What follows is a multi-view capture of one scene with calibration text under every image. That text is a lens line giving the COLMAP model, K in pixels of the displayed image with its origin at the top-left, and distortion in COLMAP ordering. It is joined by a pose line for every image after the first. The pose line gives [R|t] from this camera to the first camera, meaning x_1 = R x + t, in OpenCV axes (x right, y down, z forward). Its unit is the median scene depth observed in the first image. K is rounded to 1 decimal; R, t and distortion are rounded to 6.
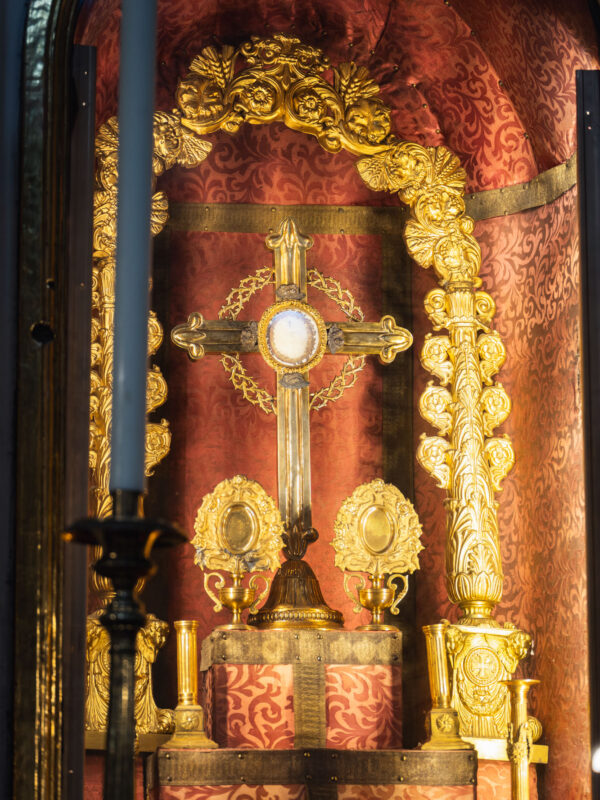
lens RADIAL K [[3113.8, 0, 300.0], [0, 3113.8, 400.0], [0, 0, 1]] dist [-0.092711, 2.533047]
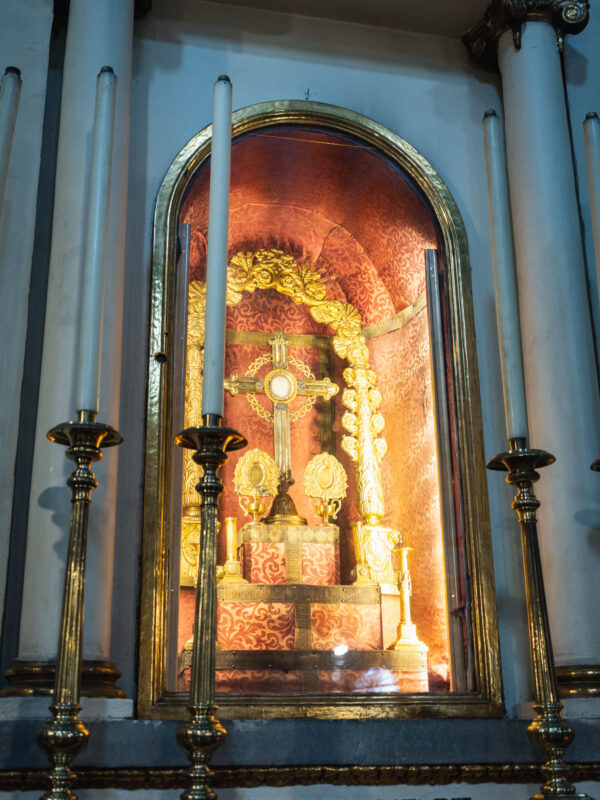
lens RADIAL K [[1005.5, 0, 300.0], [0, 1005.5, 400.0], [0, 0, 1]] dist [-0.002324, -0.009173]
pose [[0.997357, 0.013046, 0.071479, -0.037109], [-0.003801, 0.991771, -0.127970, 0.073338], [-0.072560, 0.127360, 0.989199, 0.347984]]
